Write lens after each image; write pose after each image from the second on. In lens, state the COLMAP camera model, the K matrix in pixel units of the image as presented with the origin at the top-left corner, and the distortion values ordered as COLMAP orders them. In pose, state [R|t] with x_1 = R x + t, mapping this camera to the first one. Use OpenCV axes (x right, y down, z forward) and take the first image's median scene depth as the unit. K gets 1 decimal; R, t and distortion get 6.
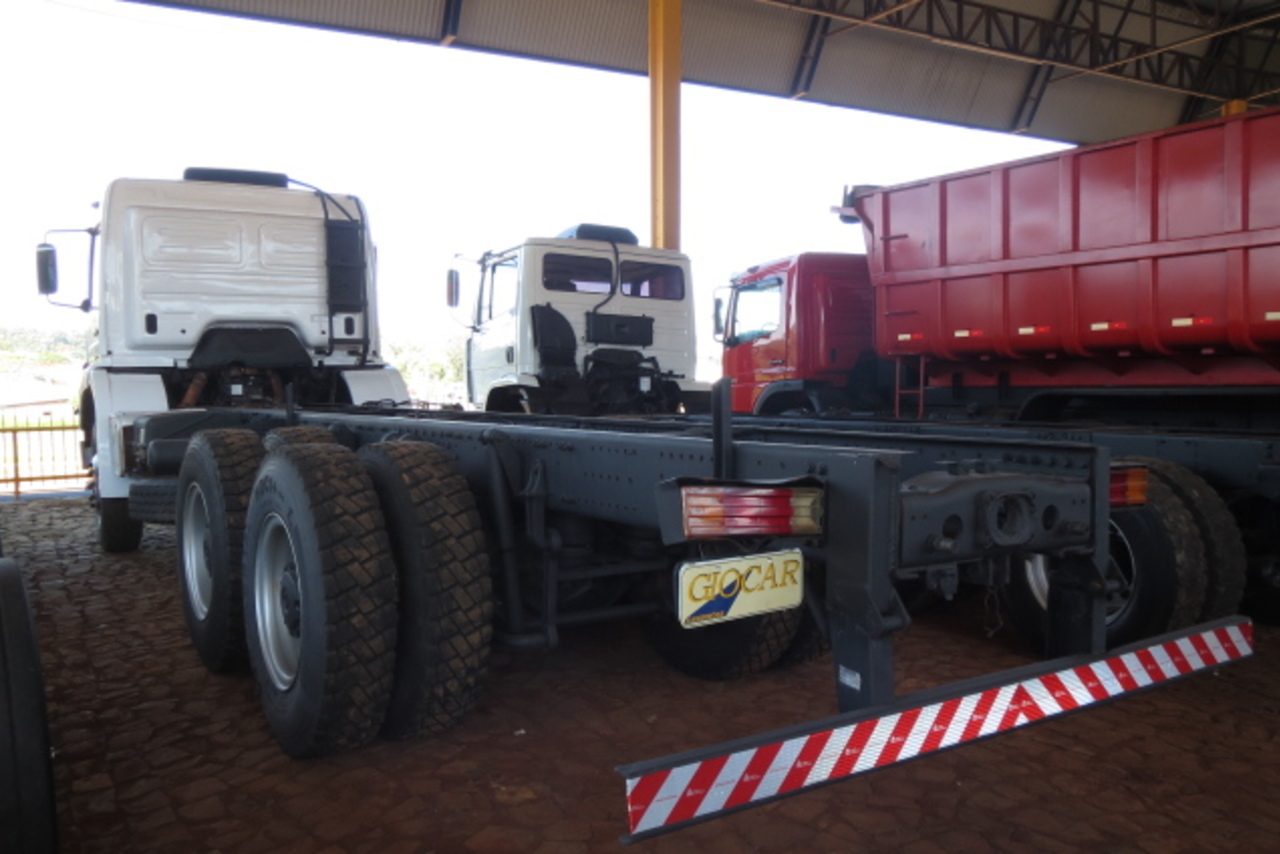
lens RADIAL K [[1116.8, 0, 628.1], [0, 1116.8, 427.2], [0, 0, 1]] dist [0.005860, -0.004063]
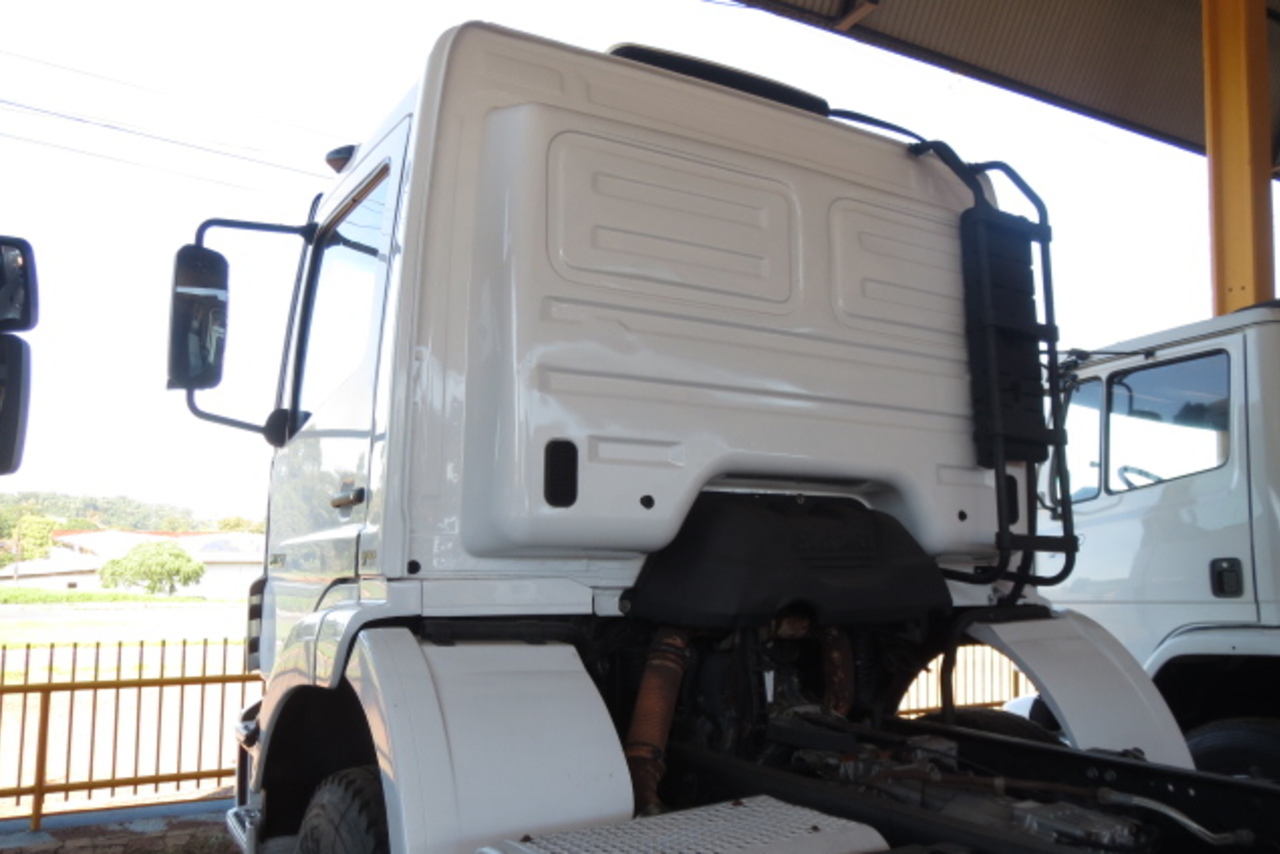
lens RADIAL K [[1116.8, 0, 628.1], [0, 1116.8, 427.2], [0, 0, 1]] dist [0.005860, -0.004063]
pose [[0.999400, 0.025989, -0.022874, -0.279197], [-0.029338, 0.986526, -0.160955, -0.039921], [0.018383, 0.161529, 0.986697, 0.490371]]
